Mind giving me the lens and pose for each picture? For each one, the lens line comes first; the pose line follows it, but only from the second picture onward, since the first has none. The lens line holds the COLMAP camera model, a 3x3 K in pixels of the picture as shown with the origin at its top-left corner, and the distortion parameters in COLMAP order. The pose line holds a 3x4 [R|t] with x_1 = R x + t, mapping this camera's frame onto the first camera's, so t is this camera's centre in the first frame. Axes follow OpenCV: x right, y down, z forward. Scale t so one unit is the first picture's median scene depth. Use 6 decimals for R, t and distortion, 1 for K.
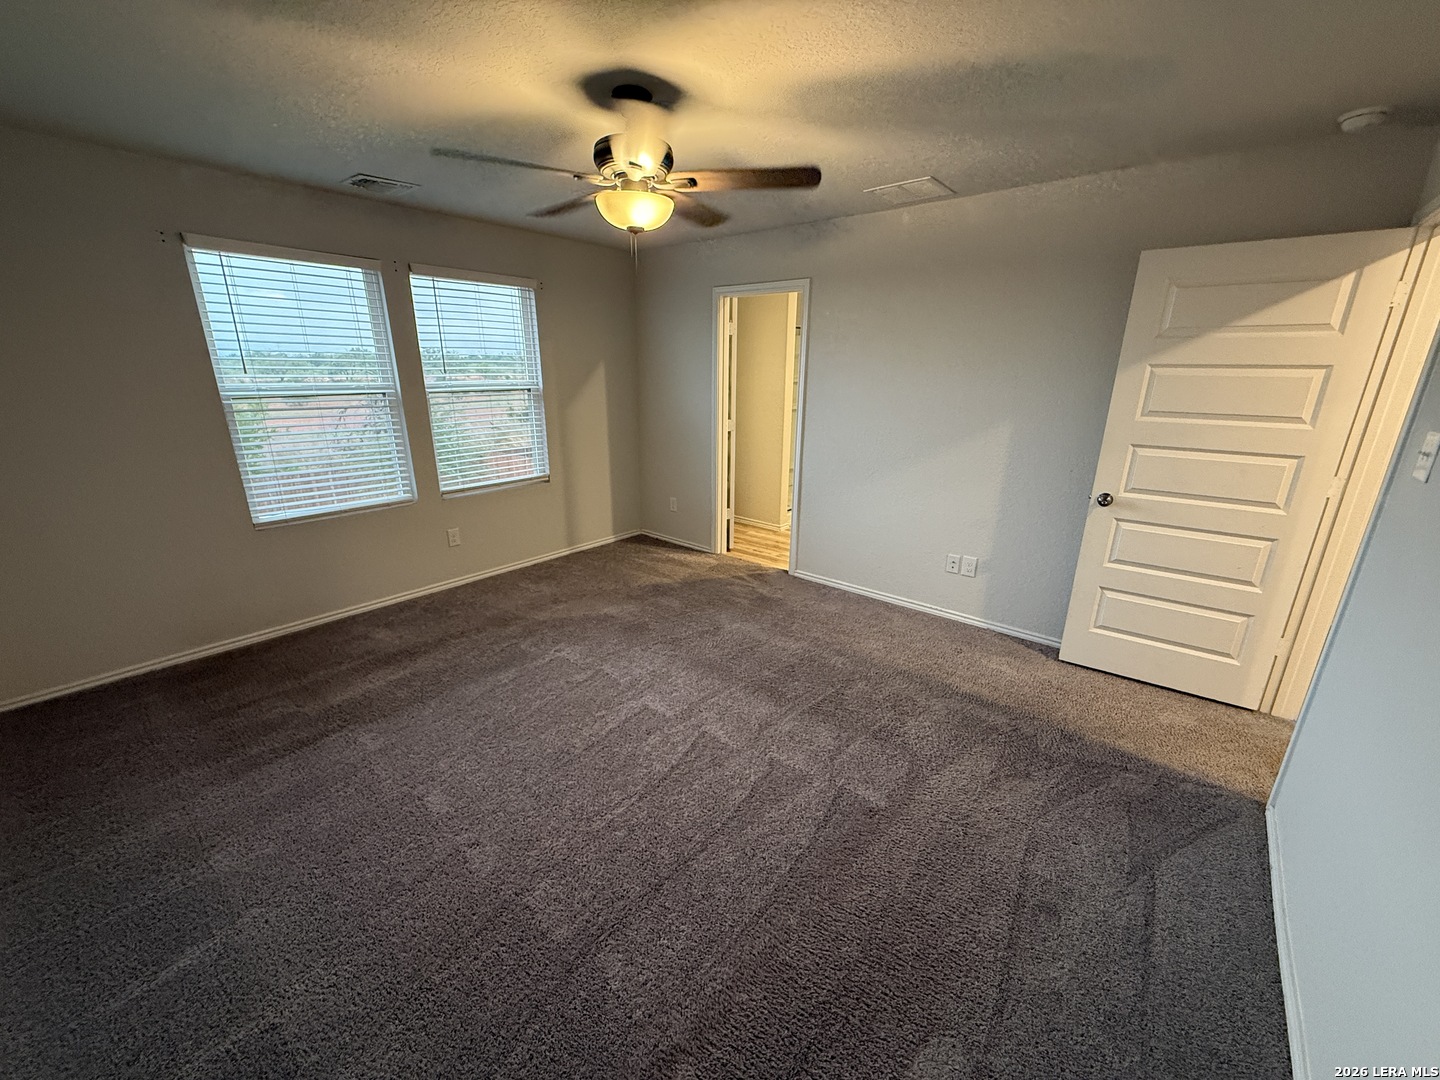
lens RADIAL K [[569.5, 0, 724.4], [0, 569.5, 534.8], [0, 0, 1]] dist [0.000306, 0.000345]
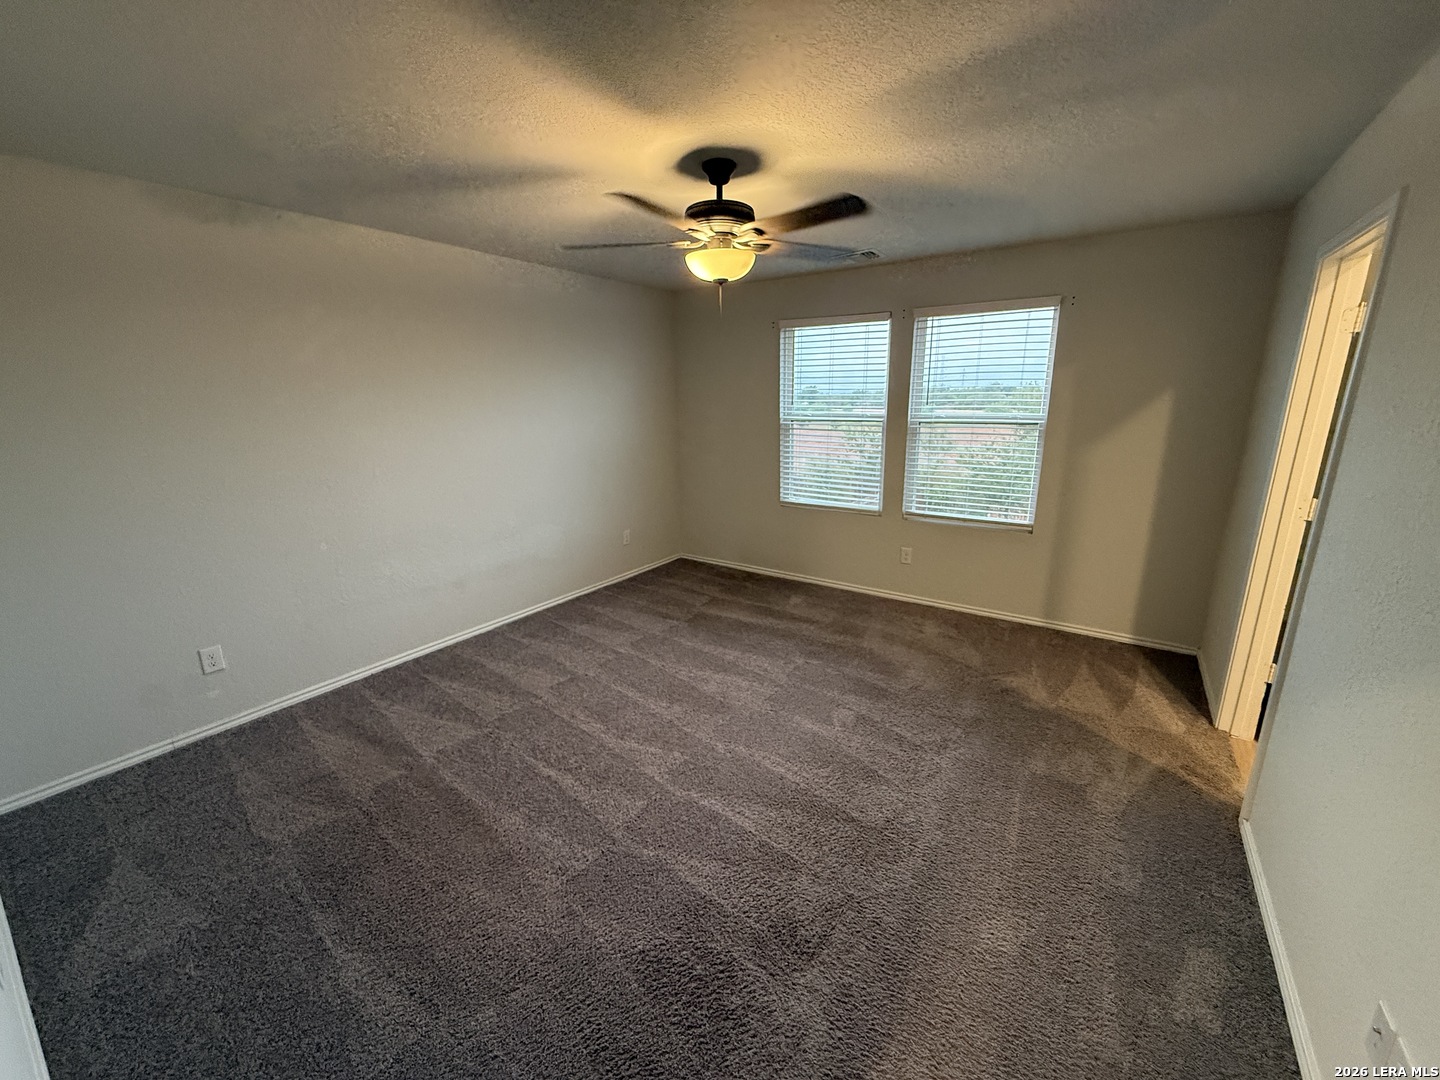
lens RADIAL K [[569.5, 0, 734.2], [0, 569.5, 537.0], [0, 0, 1]] dist [0.000306, 0.000345]
pose [[0.104361, 0.221796, -0.969492, 0.496479], [-0.278403, 0.942357, 0.185619, -0.130148], [0.954778, 0.250538, 0.160094, 0.479986]]
